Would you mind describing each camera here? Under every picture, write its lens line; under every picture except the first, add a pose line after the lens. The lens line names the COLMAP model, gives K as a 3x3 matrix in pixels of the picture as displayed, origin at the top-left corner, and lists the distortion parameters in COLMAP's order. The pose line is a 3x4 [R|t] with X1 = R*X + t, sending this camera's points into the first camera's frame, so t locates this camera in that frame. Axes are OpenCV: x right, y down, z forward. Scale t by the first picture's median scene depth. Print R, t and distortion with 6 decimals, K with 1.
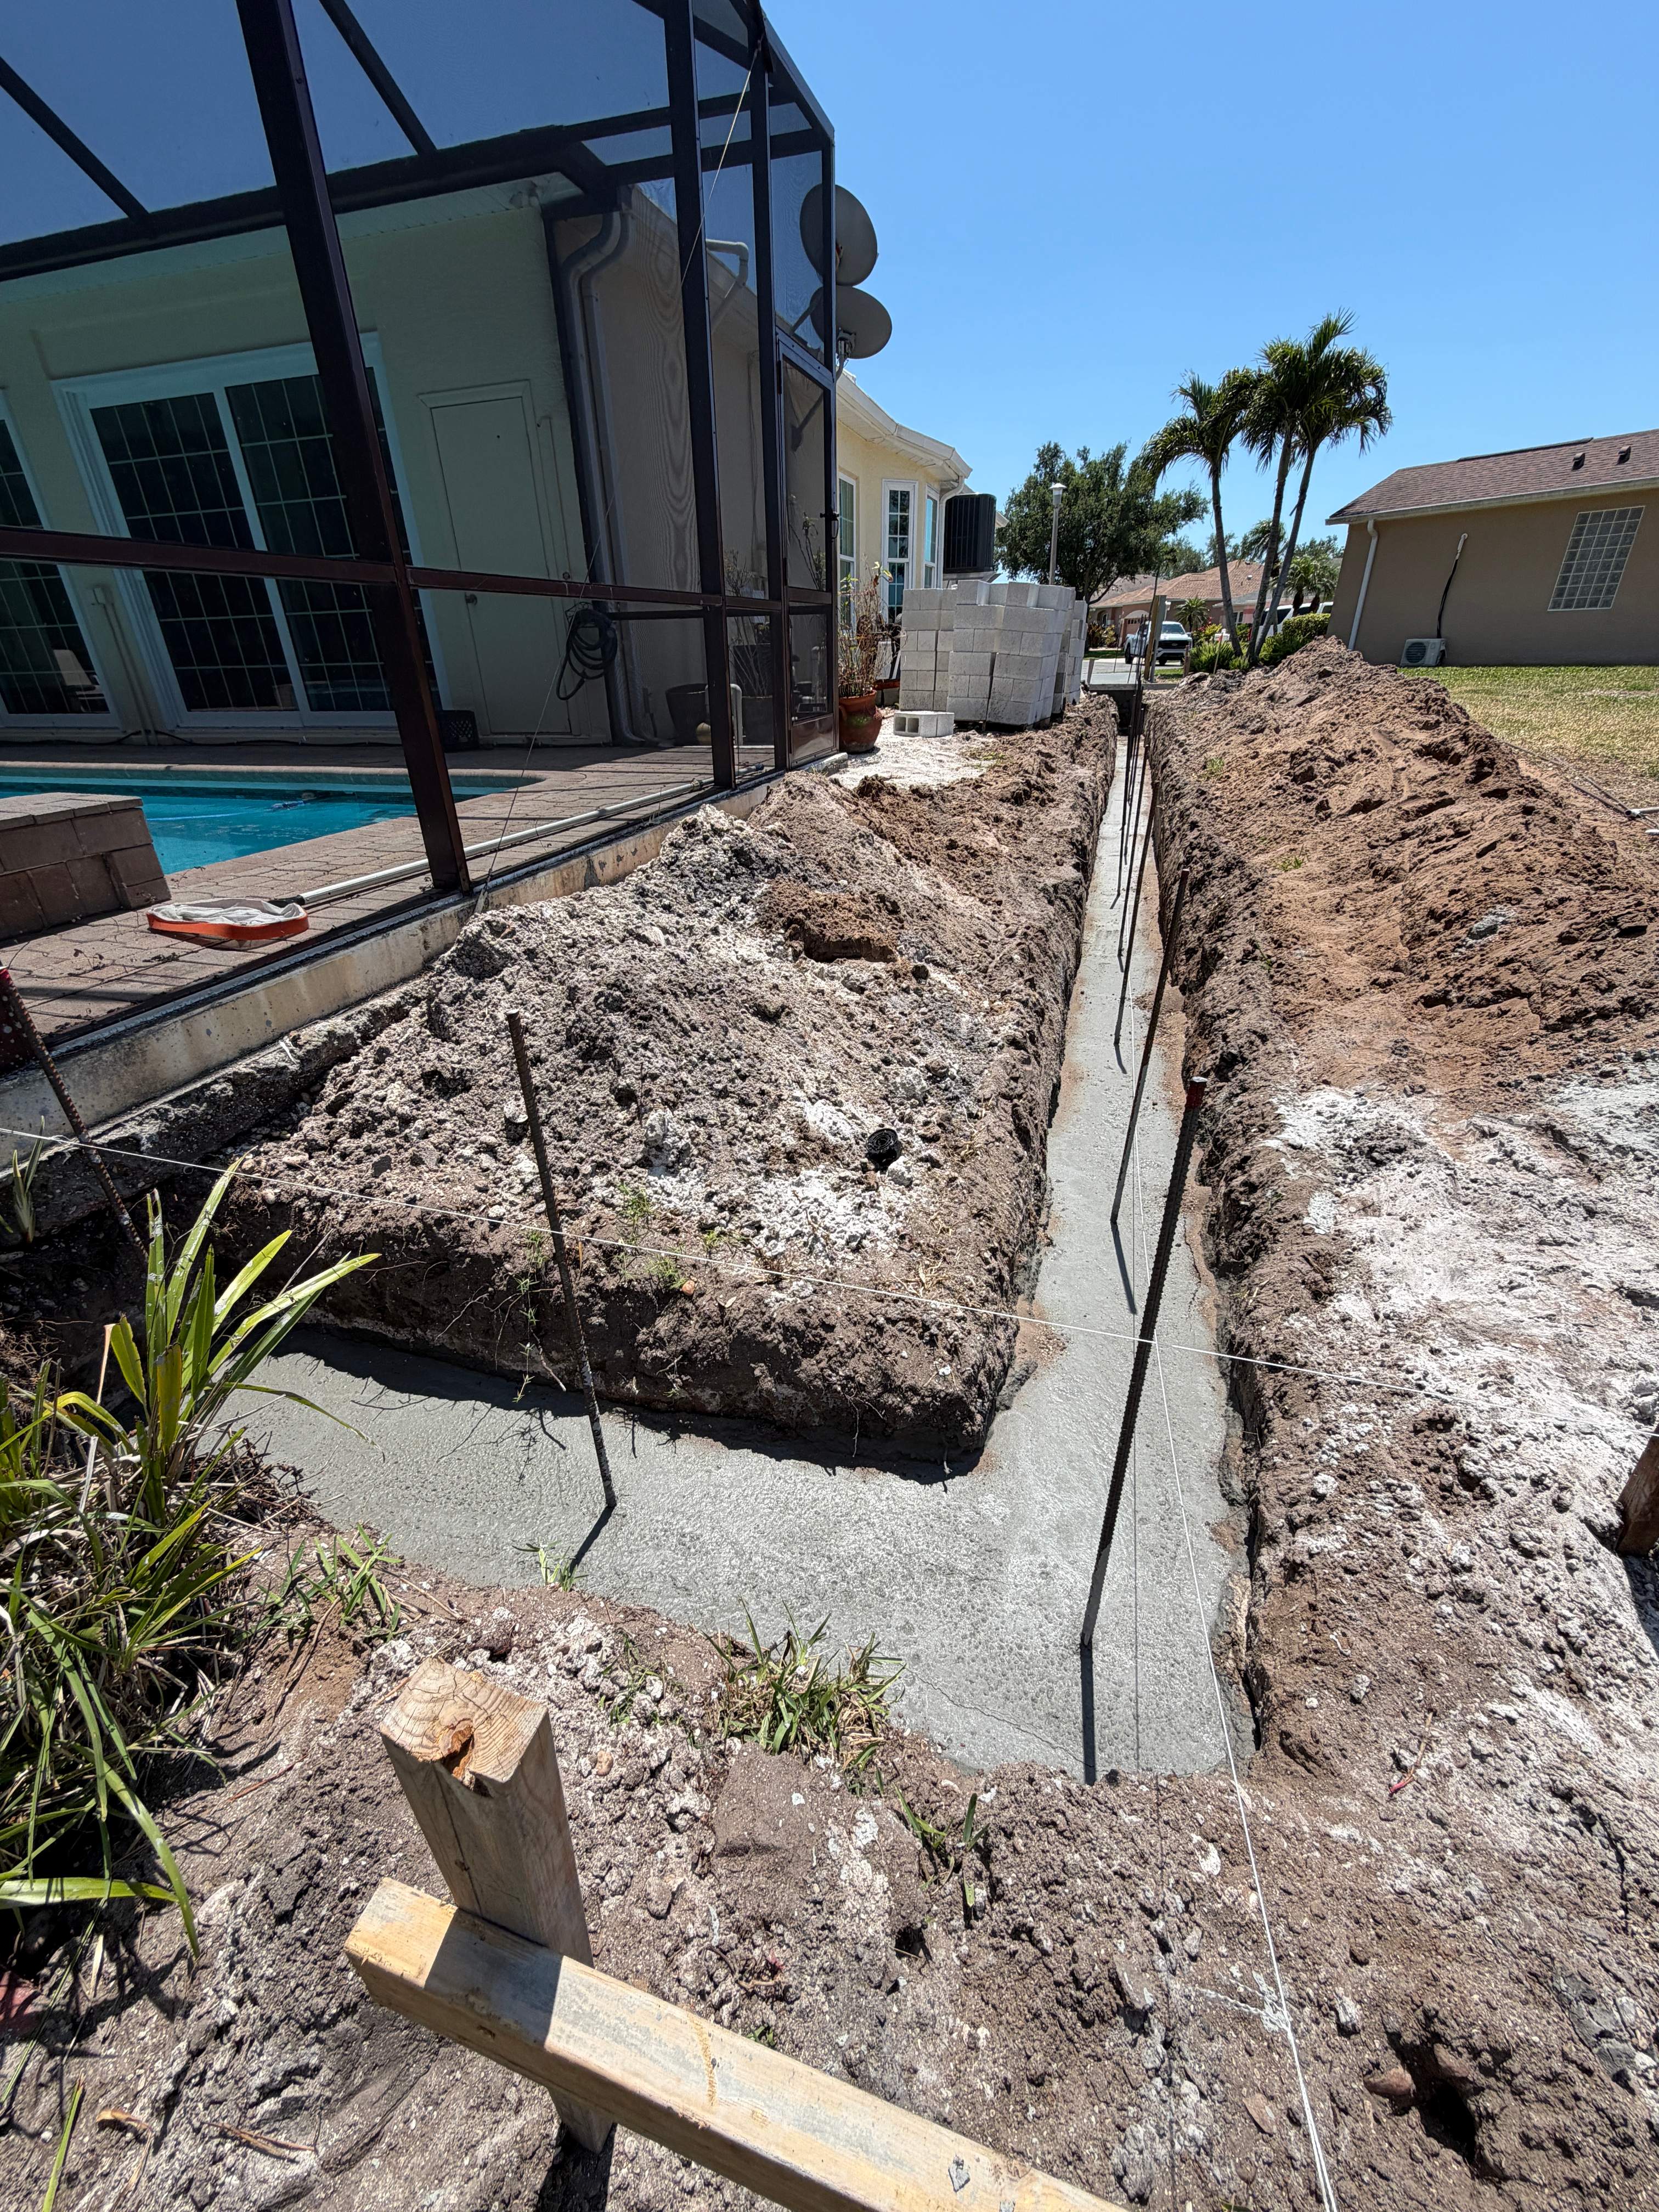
lens RADIAL K [[884.6, 0, 826.6], [0, 884.6, 1100.1], [0, 0, 1]] dist [0.002326, 0.000387]
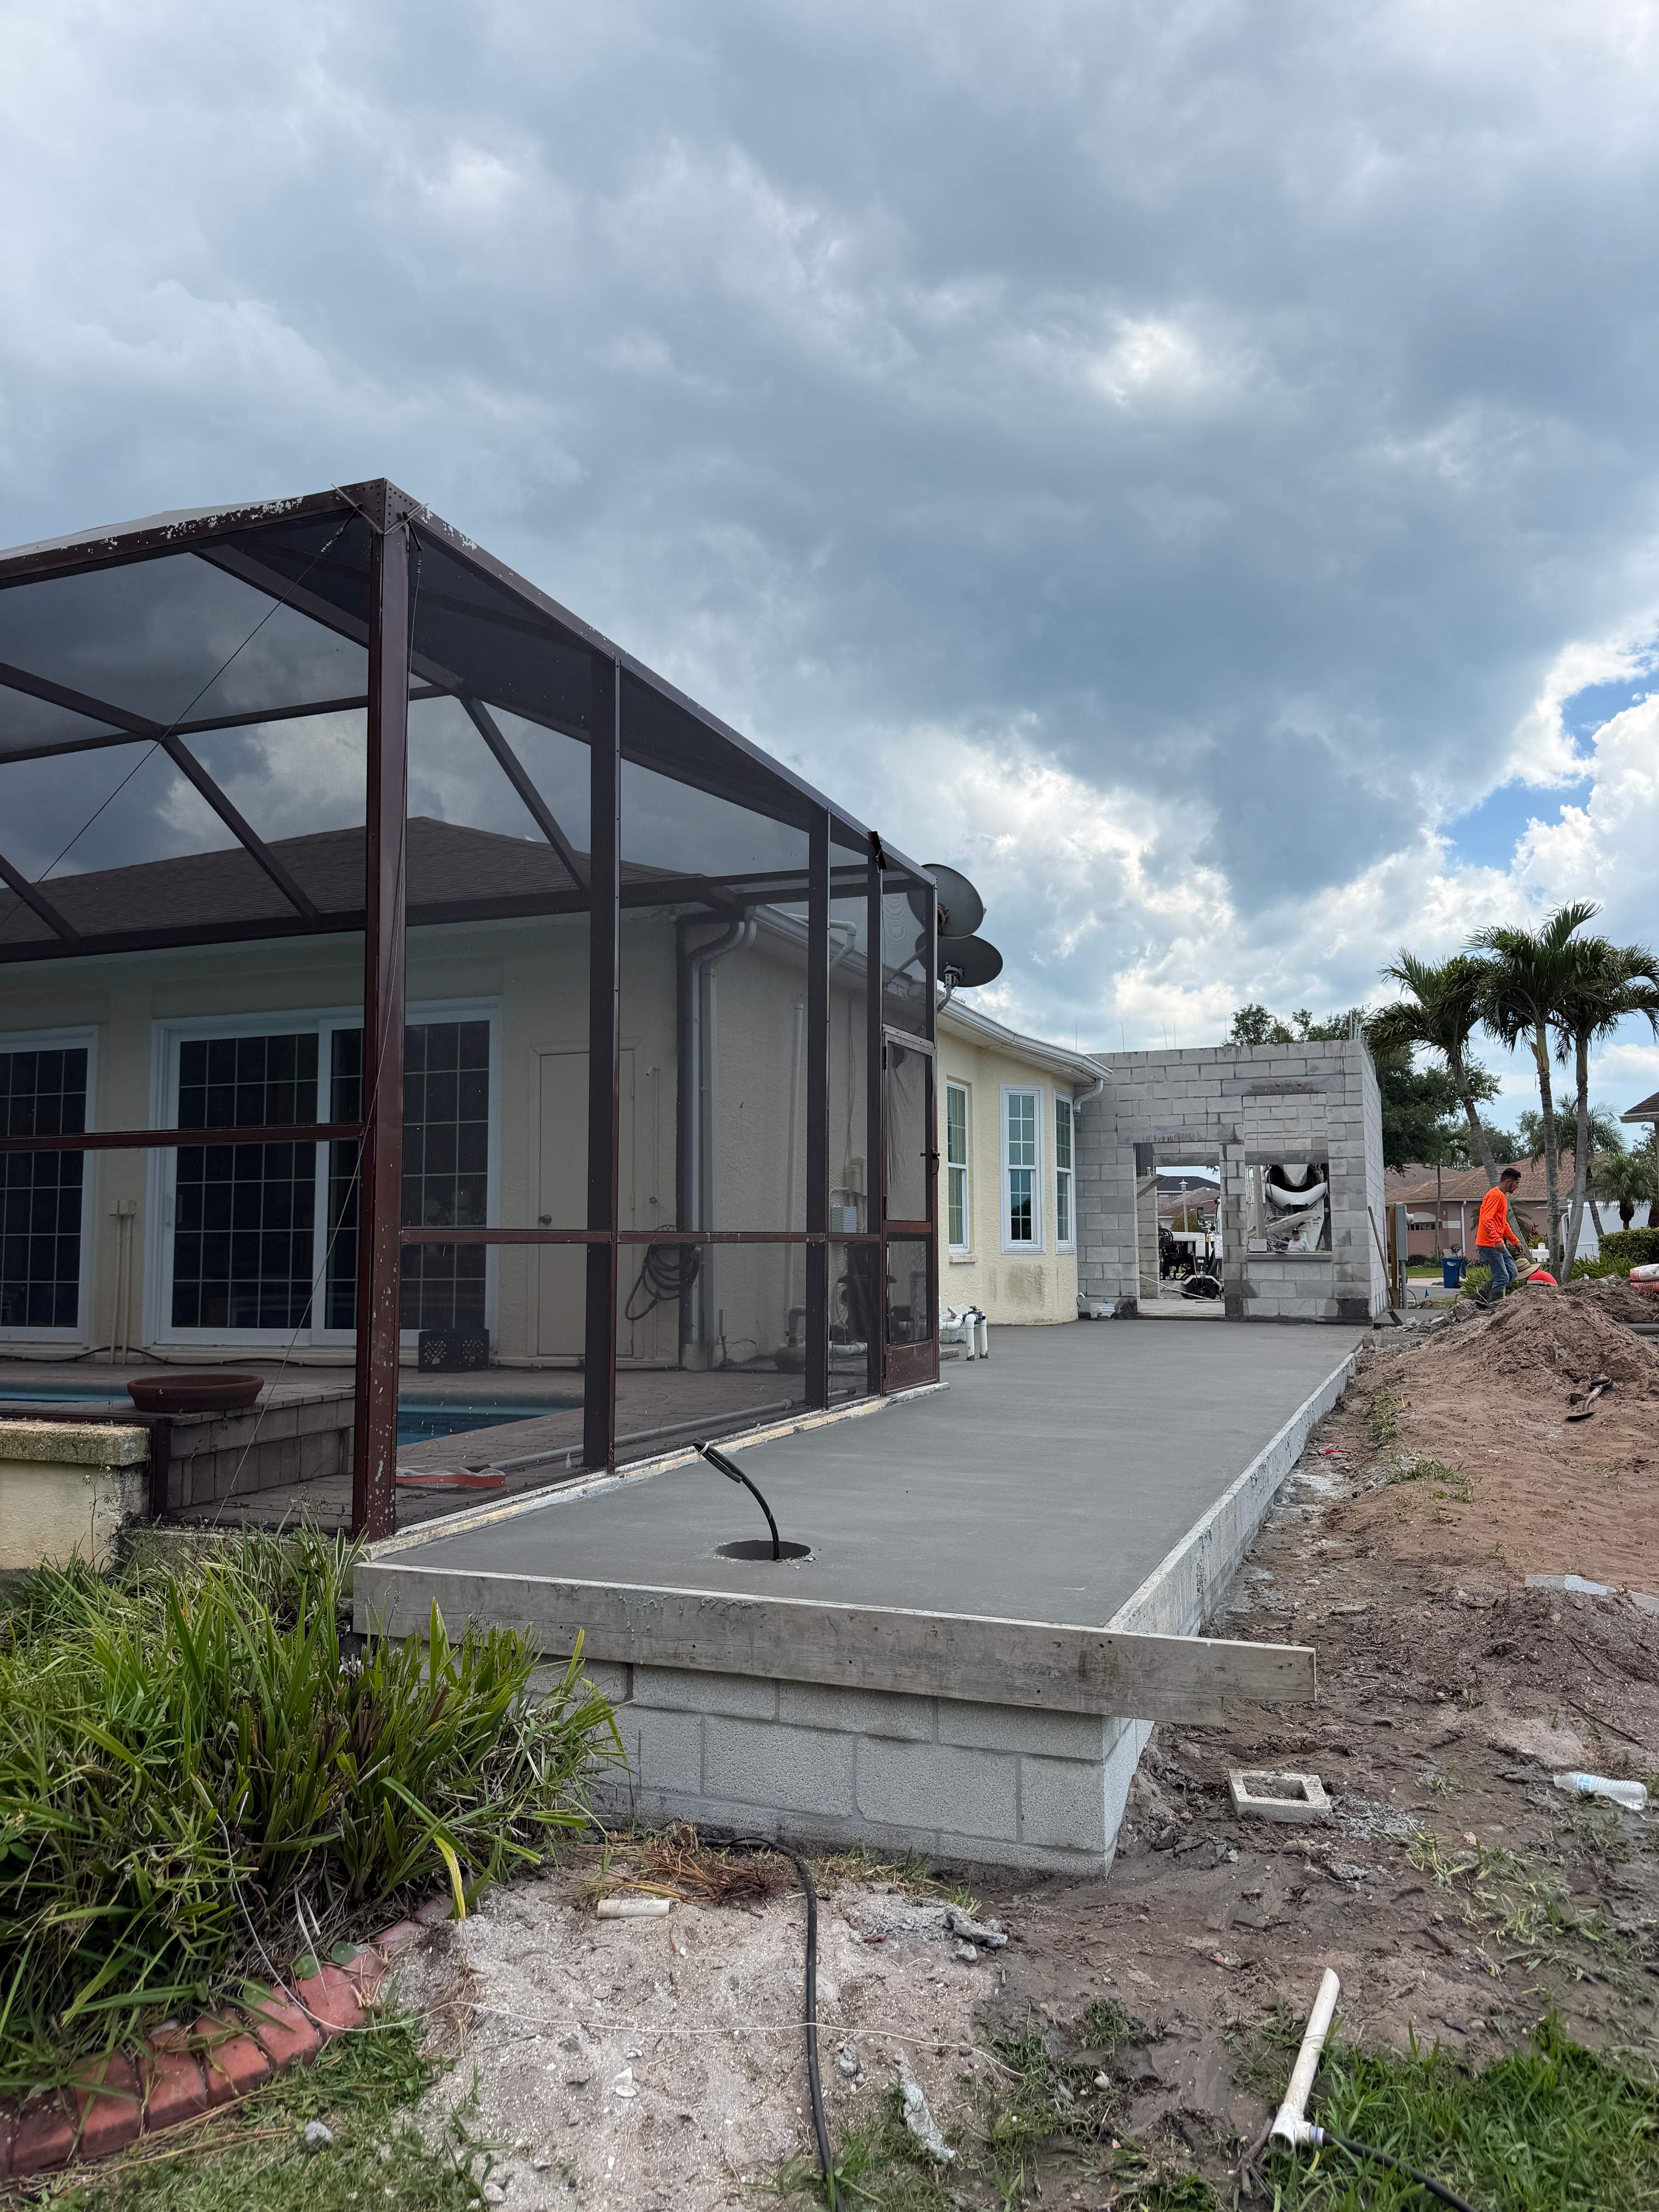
lens RADIAL K [[1571.0, 0, 826.8], [0, 1571.0, 1112.0], [0, 0, 1]] dist [0.020279, -0.023760]
pose [[0.997430, 0.009494, -0.071009, 0.007008], [-0.045859, 0.846113, -0.531028, 0.154625], [0.055040, 0.532920, 0.844374, -0.336758]]
